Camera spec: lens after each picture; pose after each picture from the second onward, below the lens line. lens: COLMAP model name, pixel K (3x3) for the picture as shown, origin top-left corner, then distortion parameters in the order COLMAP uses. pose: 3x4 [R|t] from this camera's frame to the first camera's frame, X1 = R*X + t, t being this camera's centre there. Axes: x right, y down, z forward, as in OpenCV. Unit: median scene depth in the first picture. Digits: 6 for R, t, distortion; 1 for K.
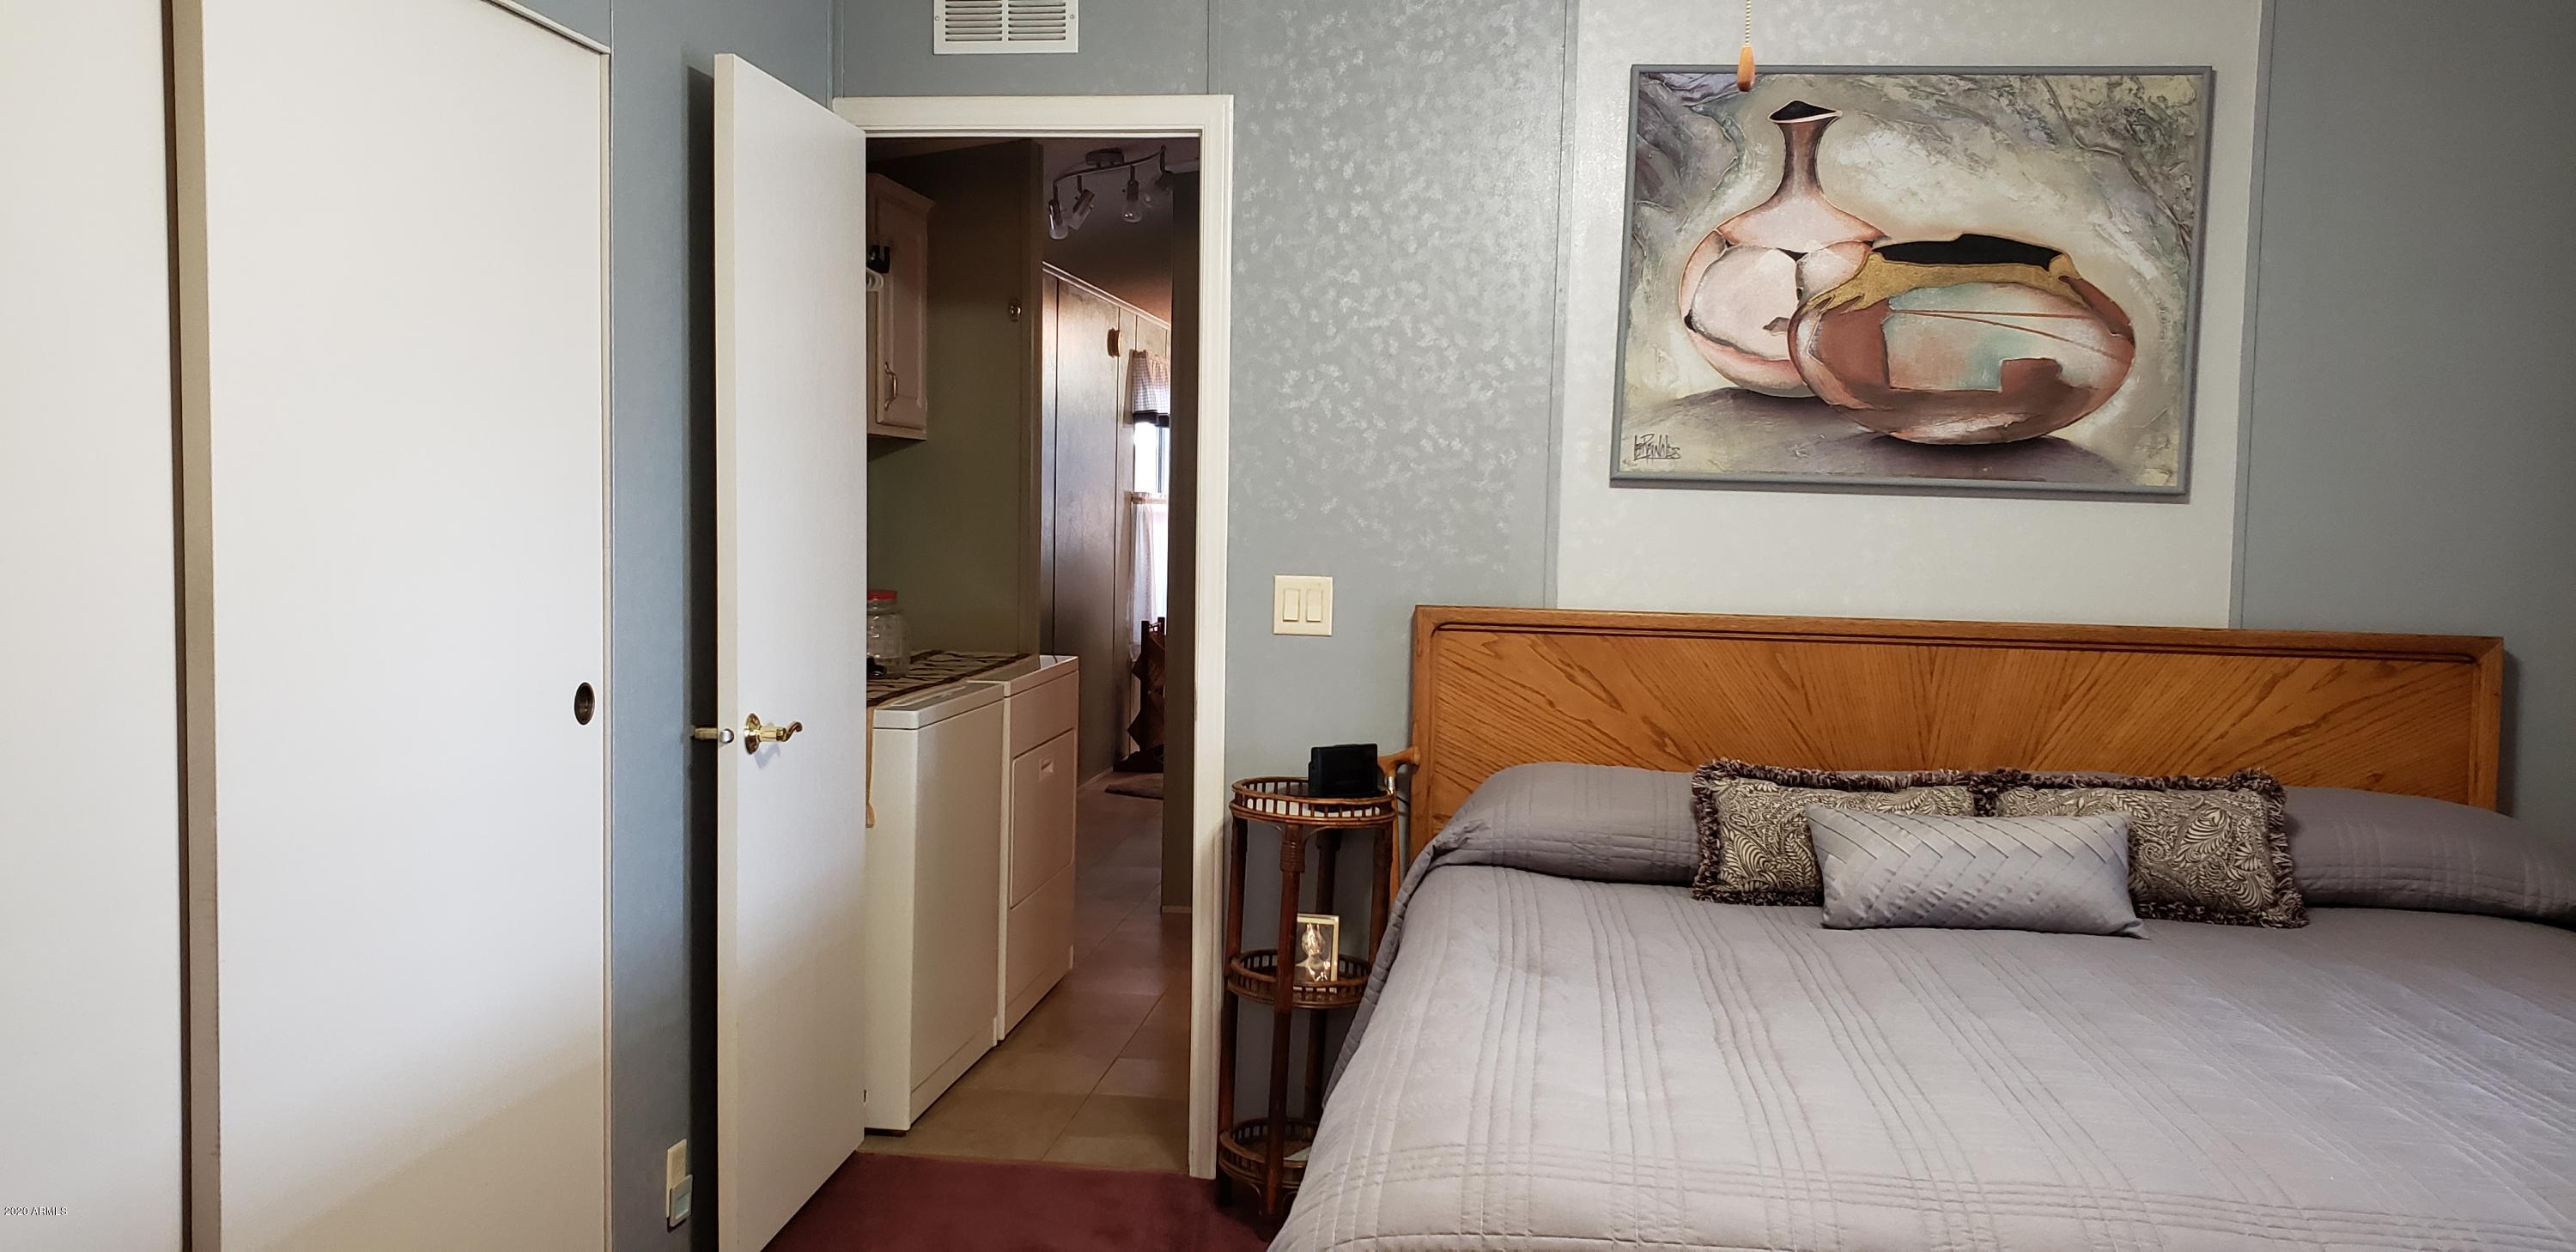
lens RADIAL K [[2056.1, 0, 1224.8], [0, 2056.1, 635.7], [0, 0, 1]] dist [0.081834, -0.103866]
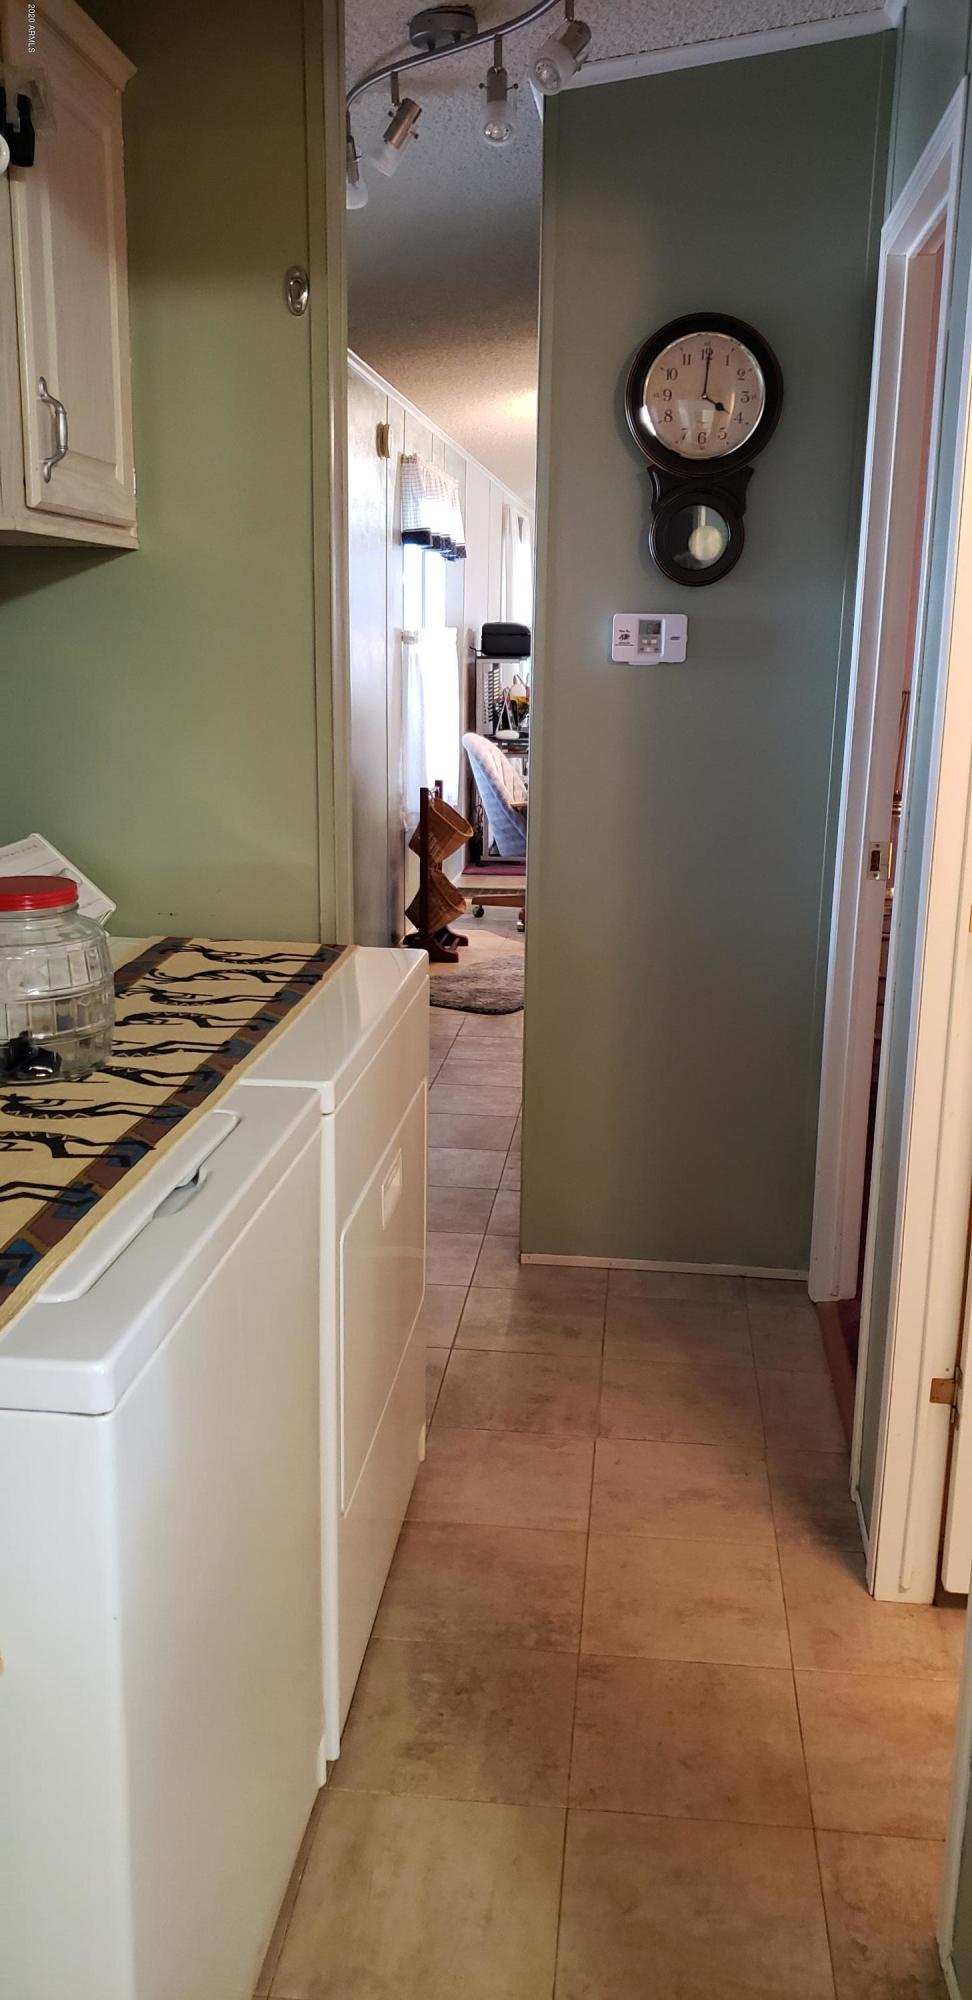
lens RADIAL K [[1596.3, 0, 457.4], [0, 1596.3, 960.9], [0, 0, 1]] dist [0.081834, -0.103866]
pose [[0.999426, -0.013867, 0.030911, -0.046957], [0.009391, 0.990034, 0.140515, -0.029275], [-0.032552, -0.140144, 0.989596, 0.349572]]
